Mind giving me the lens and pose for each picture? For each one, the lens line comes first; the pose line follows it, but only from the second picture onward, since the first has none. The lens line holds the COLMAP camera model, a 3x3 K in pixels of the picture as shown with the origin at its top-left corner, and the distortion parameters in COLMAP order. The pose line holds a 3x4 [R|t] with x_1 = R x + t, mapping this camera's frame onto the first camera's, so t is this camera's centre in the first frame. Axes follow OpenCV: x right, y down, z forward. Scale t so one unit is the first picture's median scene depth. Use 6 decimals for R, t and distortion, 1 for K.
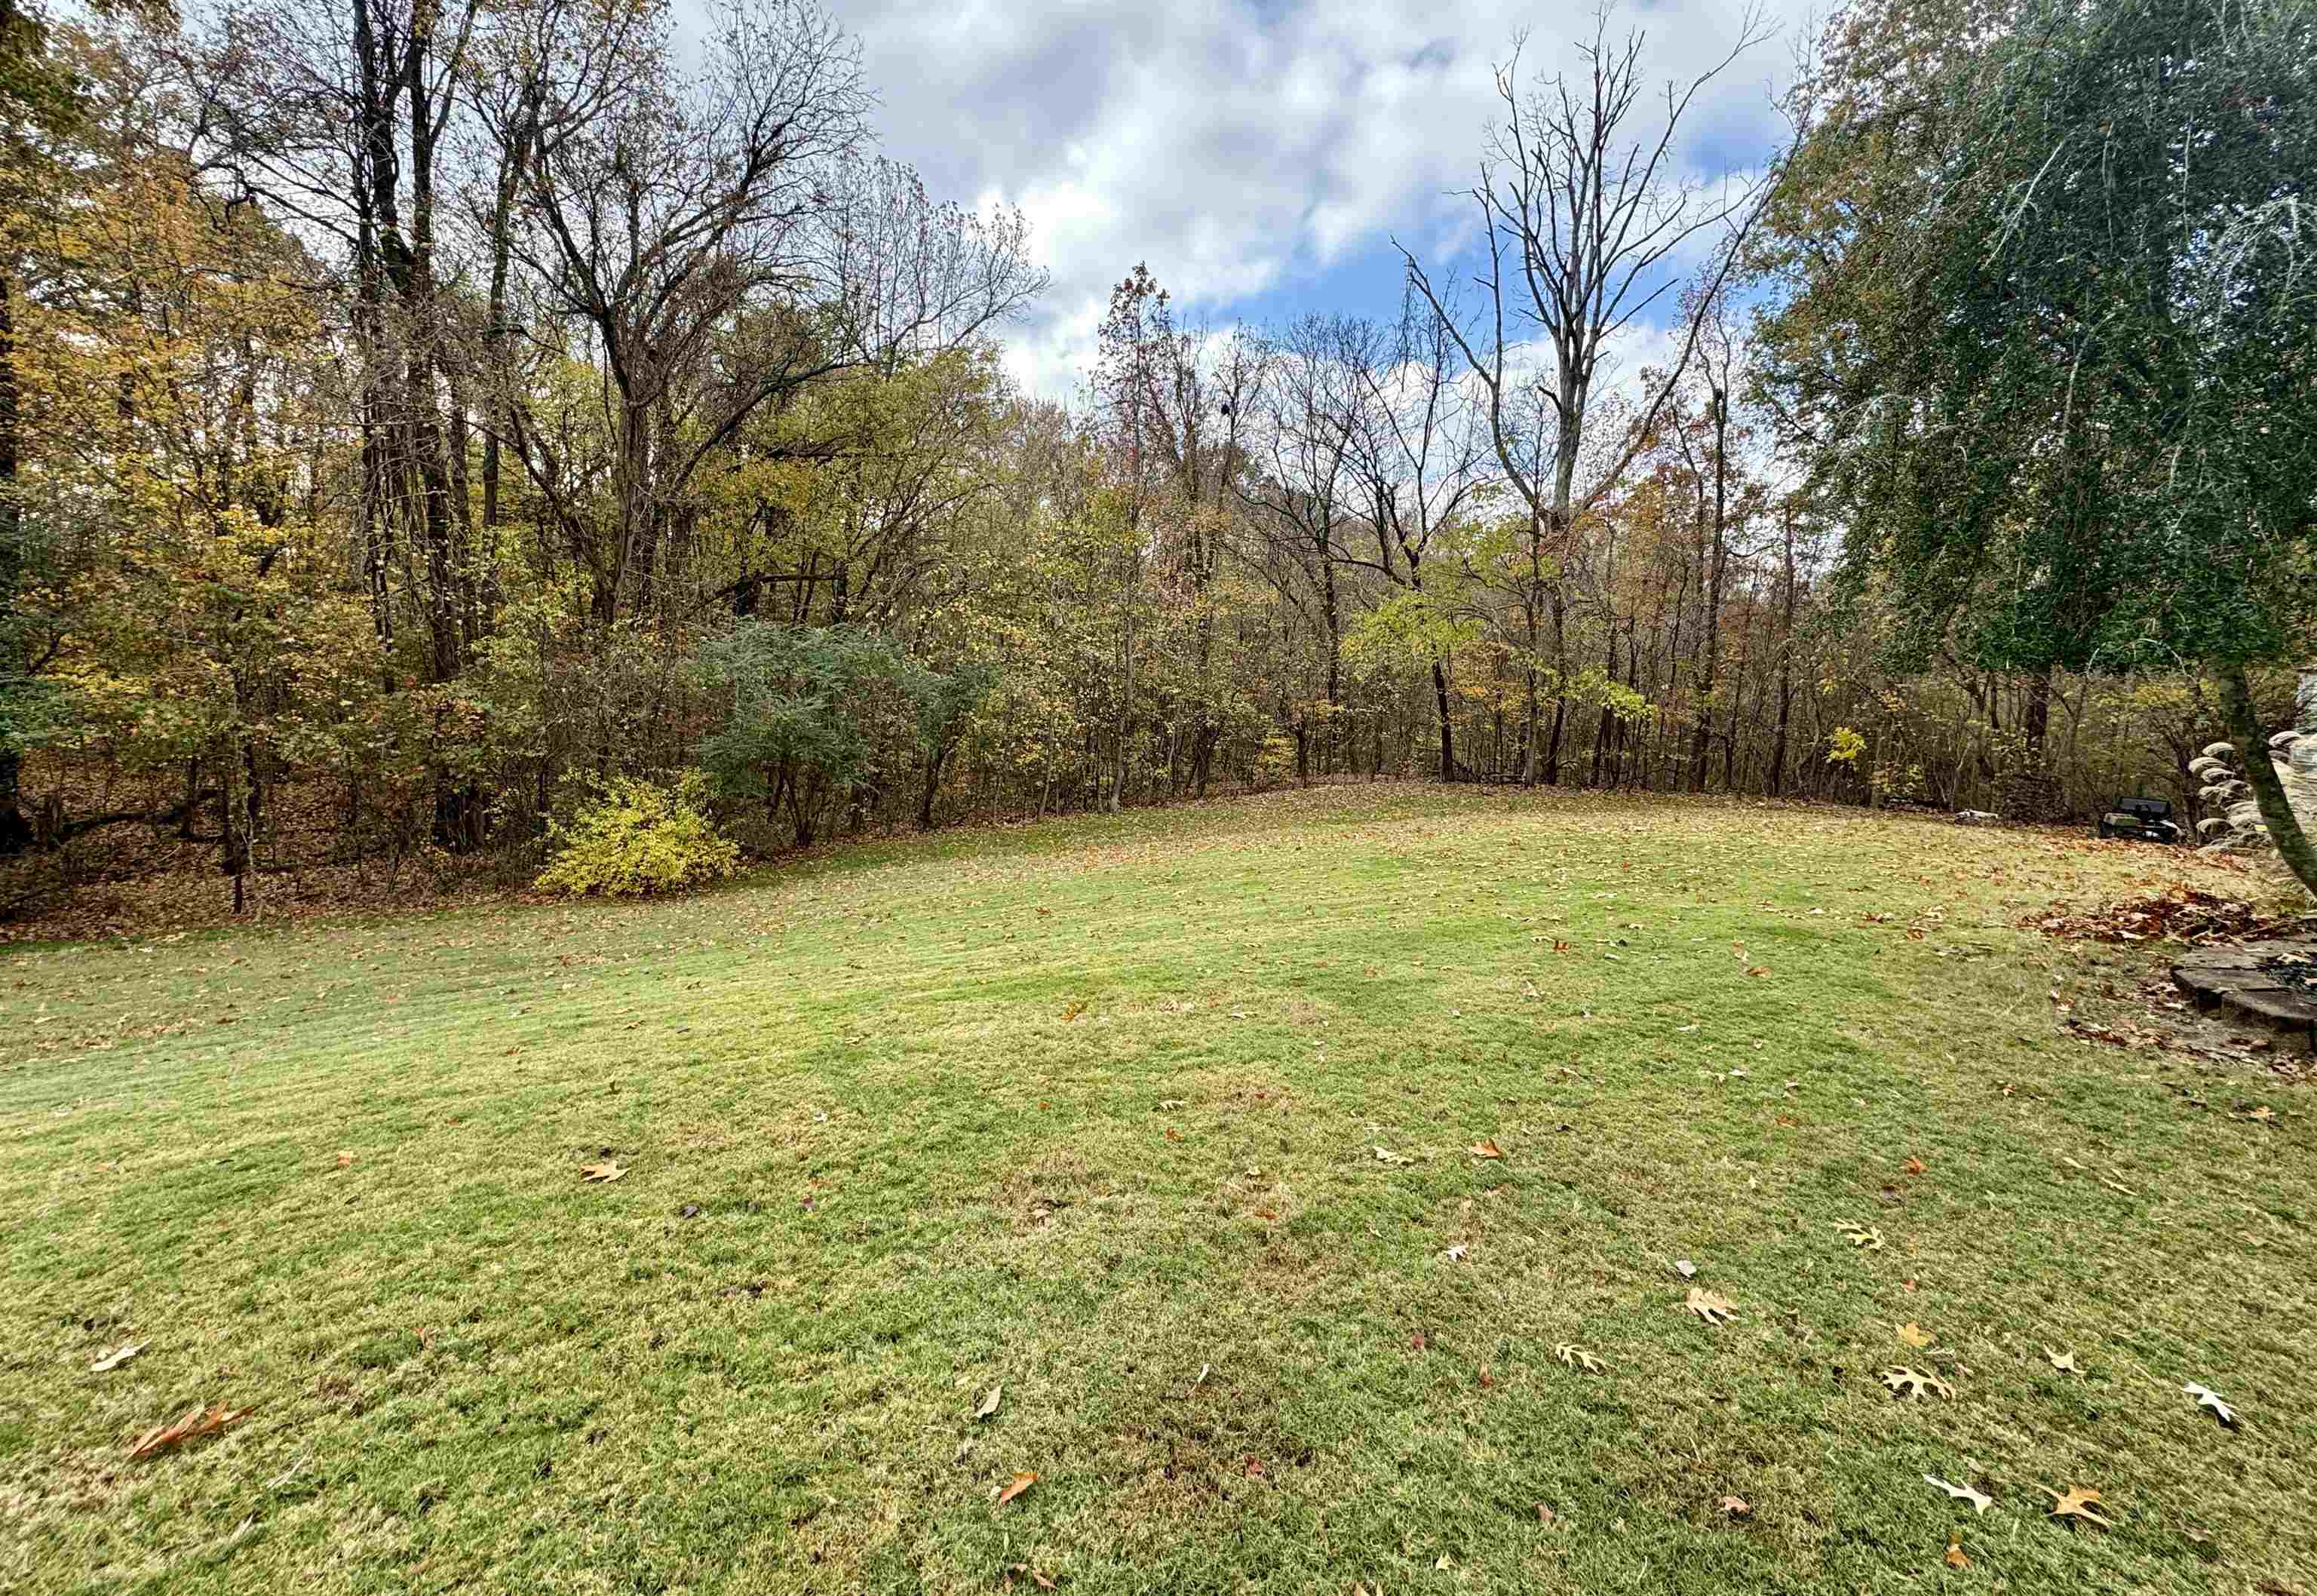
lens RADIAL K [[941.3, 0, 1179.5], [0, 941.3, 722.5], [0, 0, 1]] dist [-0.001685, 0.000274]
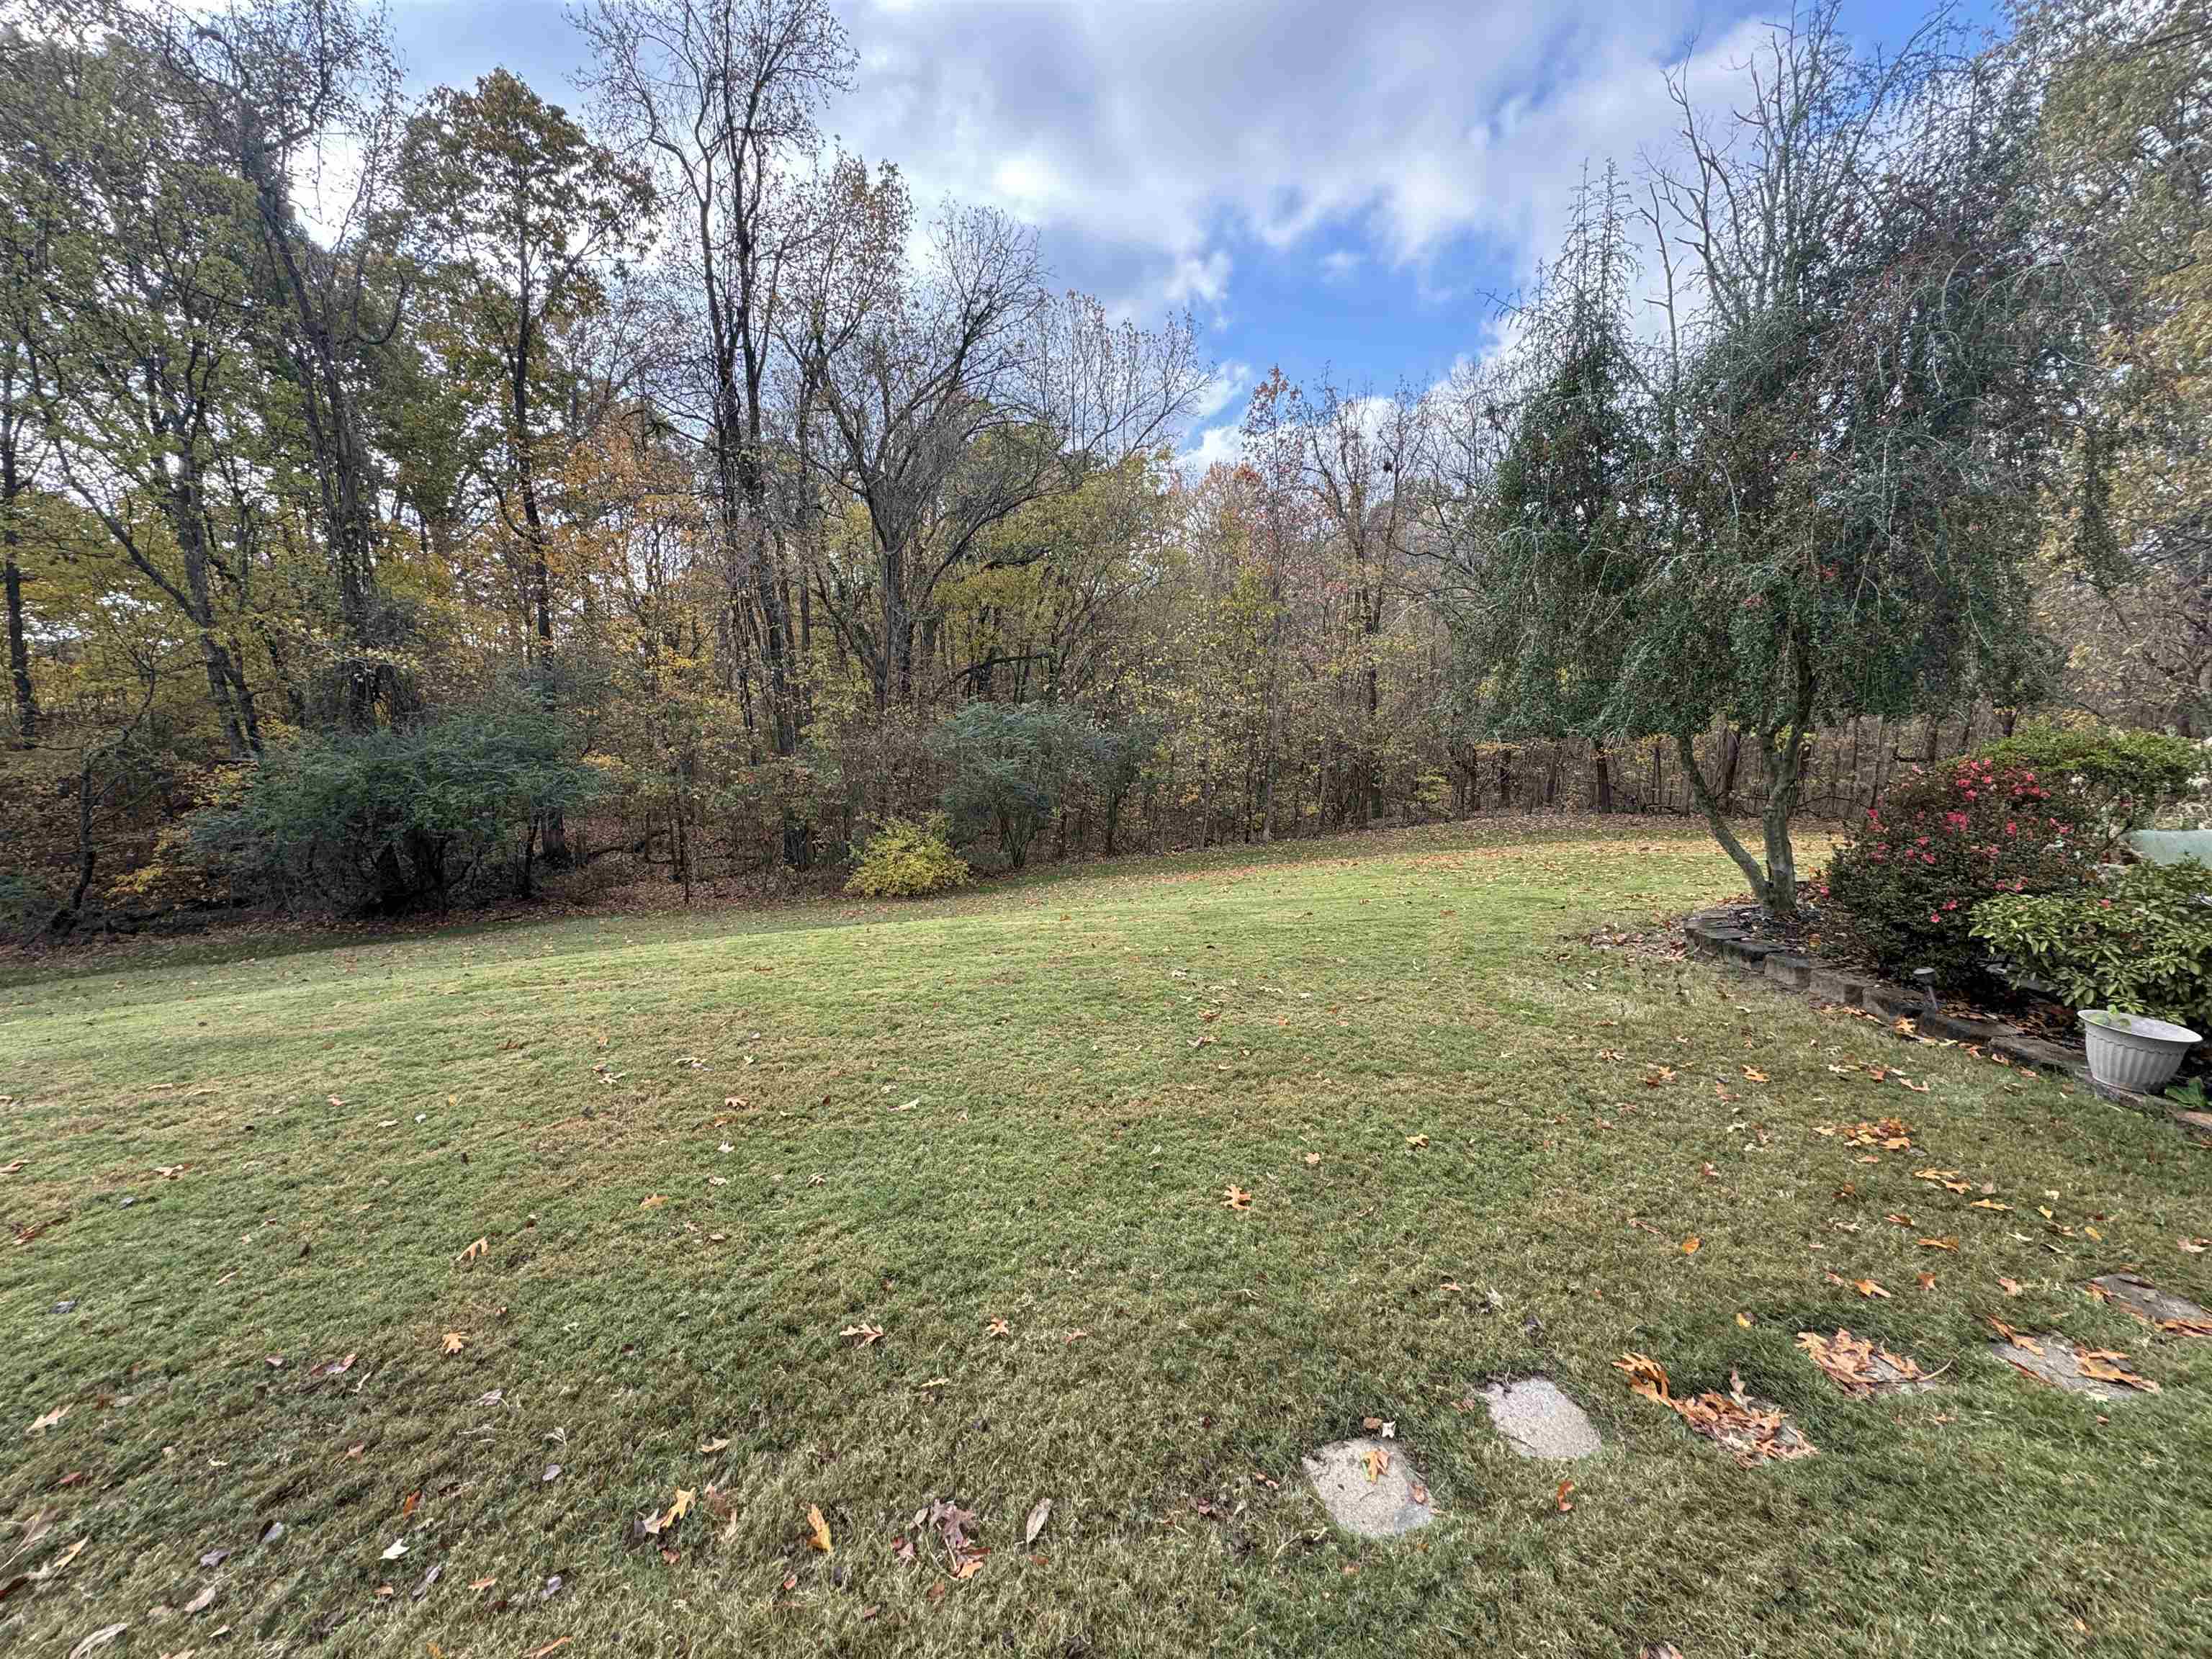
lens RADIAL K [[886.0, 0, 1110.9], [0, 886.0, 826.7], [0, 0, 1]] dist [-0.000305, -0.000631]
pose [[0.952082, -0.009629, -0.305692, 0.116378], [0.030620, 0.997483, 0.063947, -0.003429], [0.304307, -0.070243, 0.949981, -0.158187]]
